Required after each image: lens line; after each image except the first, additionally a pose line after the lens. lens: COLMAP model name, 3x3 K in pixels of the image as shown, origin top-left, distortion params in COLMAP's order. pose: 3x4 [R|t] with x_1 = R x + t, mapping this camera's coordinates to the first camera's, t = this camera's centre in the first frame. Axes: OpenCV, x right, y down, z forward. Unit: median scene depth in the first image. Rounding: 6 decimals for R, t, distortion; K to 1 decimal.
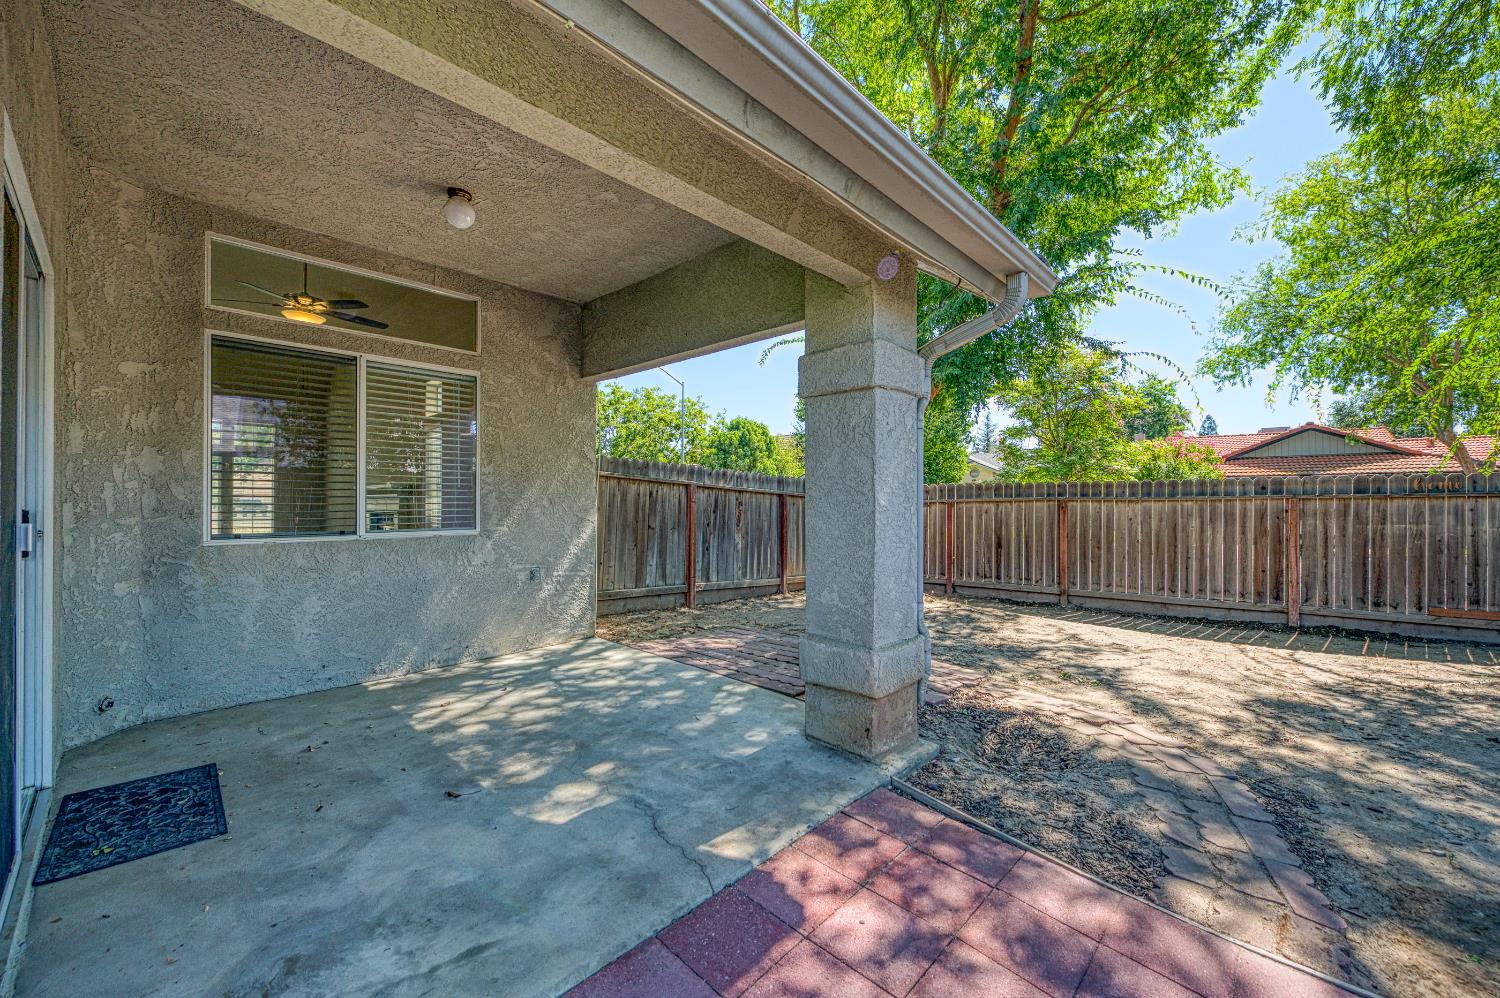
lens RADIAL K [[597.4, 0, 753.0], [0, 597.4, 499.4], [0, 0, 1]] dist [-0.004766, -0.000535]
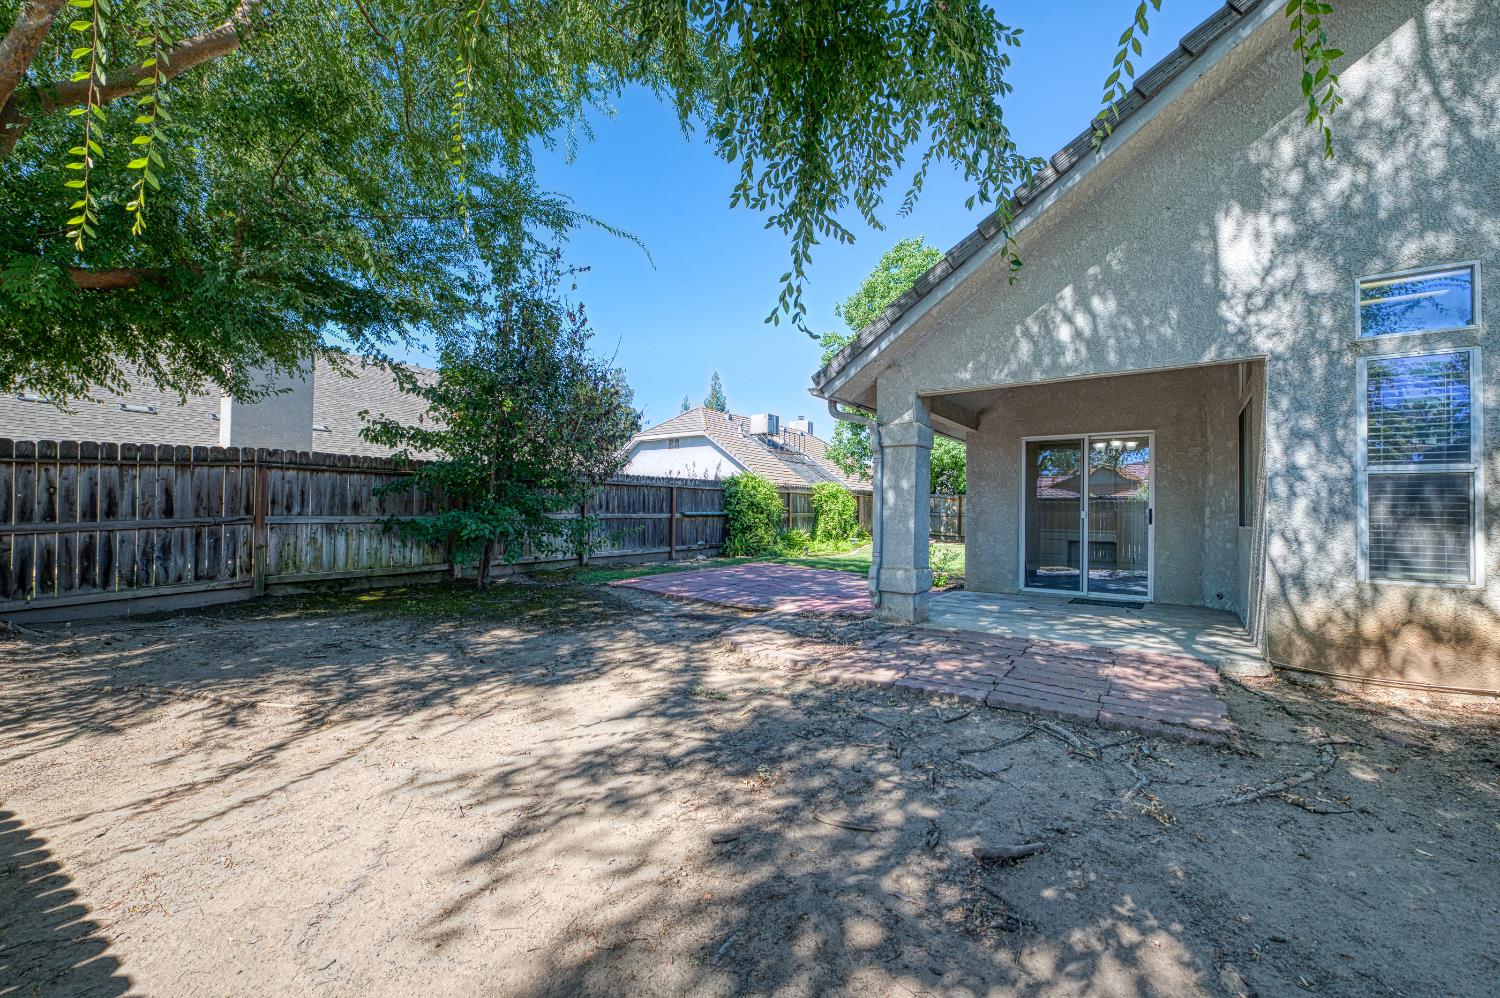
lens RADIAL K [[597.4, 0, 775.1], [0, 597.4, 500.0], [0, 0, 1]] dist [-0.004766, -0.000535]
pose [[-0.987838, -0.016381, -0.154624, 0.374217], [-0.012402, 0.999568, -0.026663, 0.024888], [0.154994, -0.024421, -0.987614, 1.186307]]
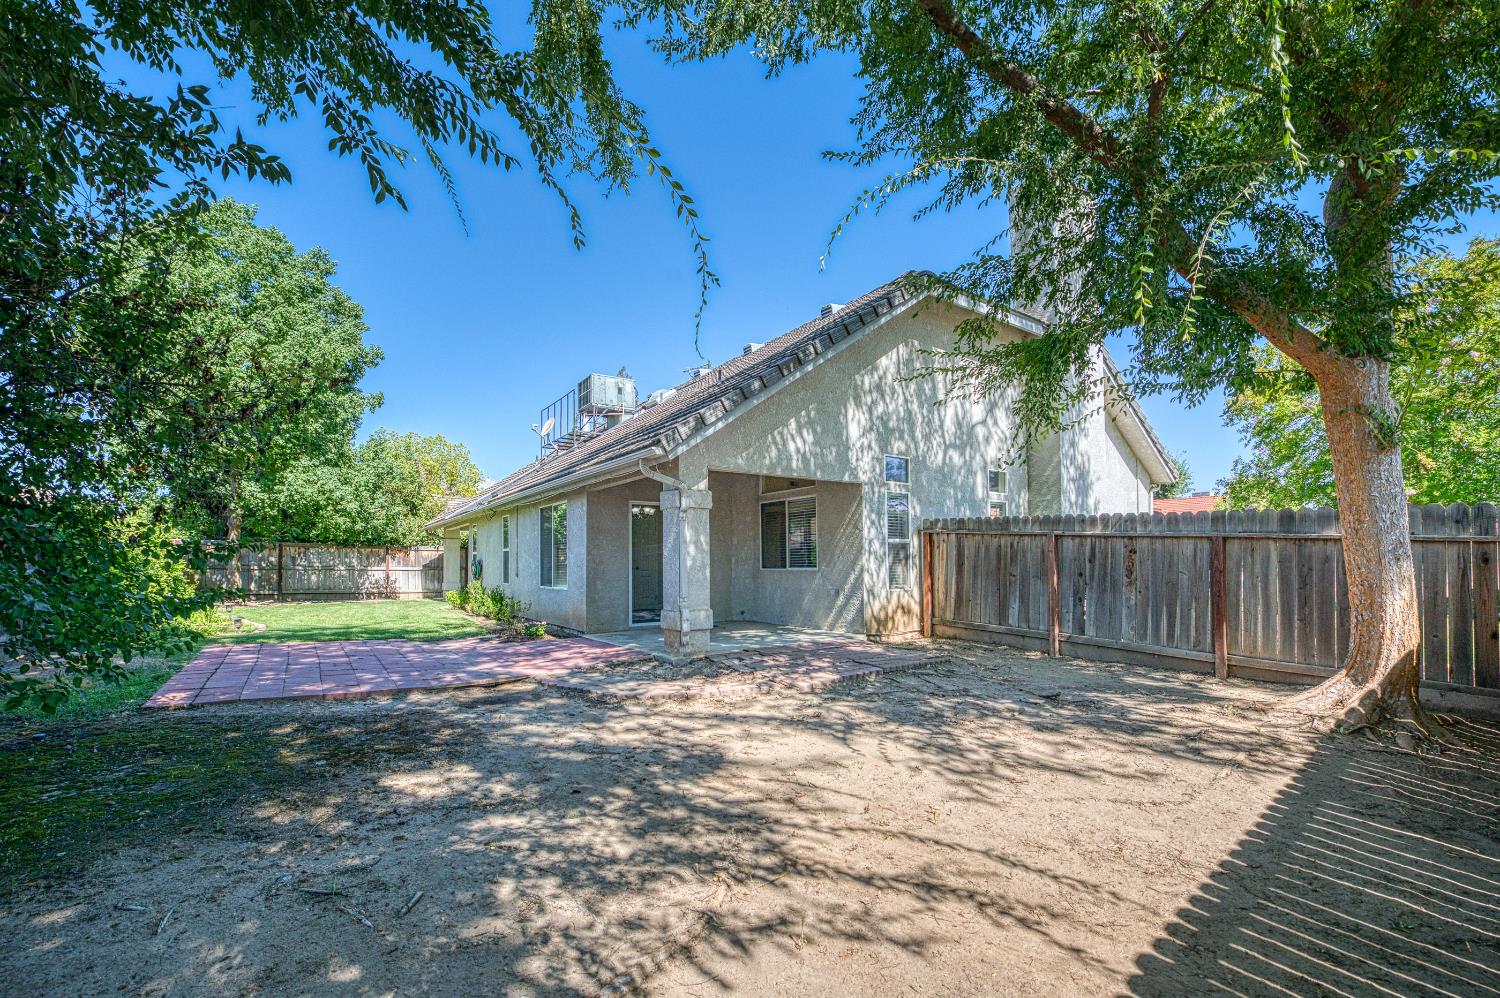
lens RADIAL K [[597.4, 0, 749.9], [0, 597.4, 567.3], [0, 0, 1]] dist [-0.004766, -0.000535]
pose [[-0.187913, 0.008113, -0.982152, 1.005273], [0.013308, 0.999895, 0.005713, 0.019222], [0.982095, -0.011997, -0.188002, 0.696220]]
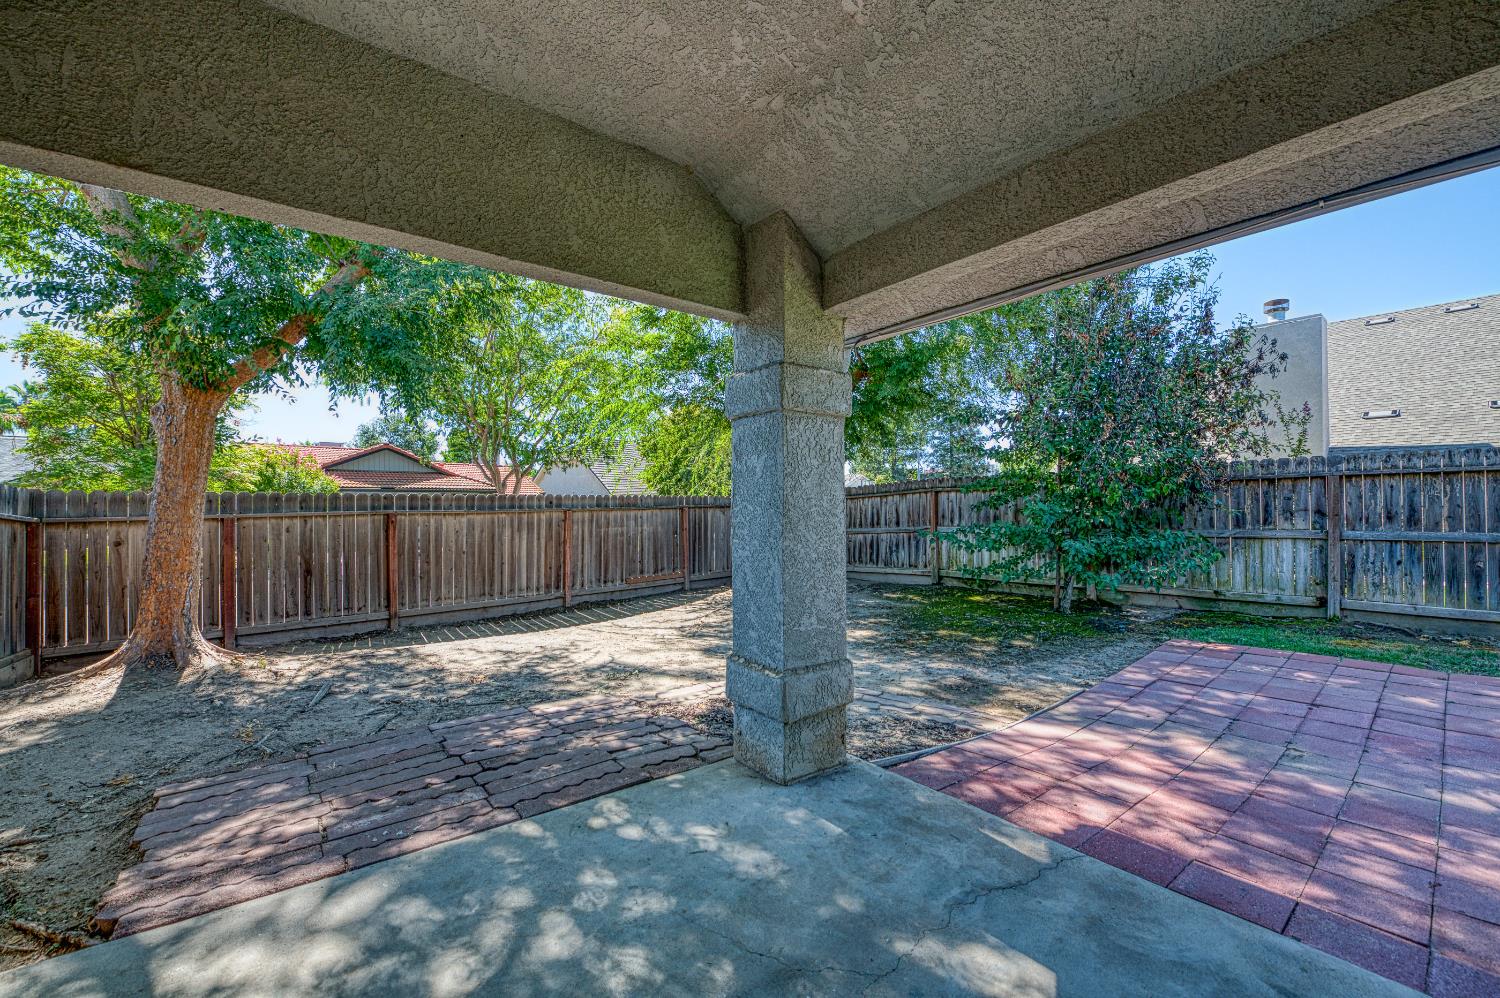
lens RADIAL K [[597.4, 0, 740.0], [0, 597.4, 501.2], [0, 0, 1]] dist [-0.004766, -0.000535]
pose [[0.160757, 0.006955, 0.986969, -0.329373], [0.002215, 0.999970, -0.007407, -0.011239], [-0.986992, 0.003376, 0.160737, 0.382328]]
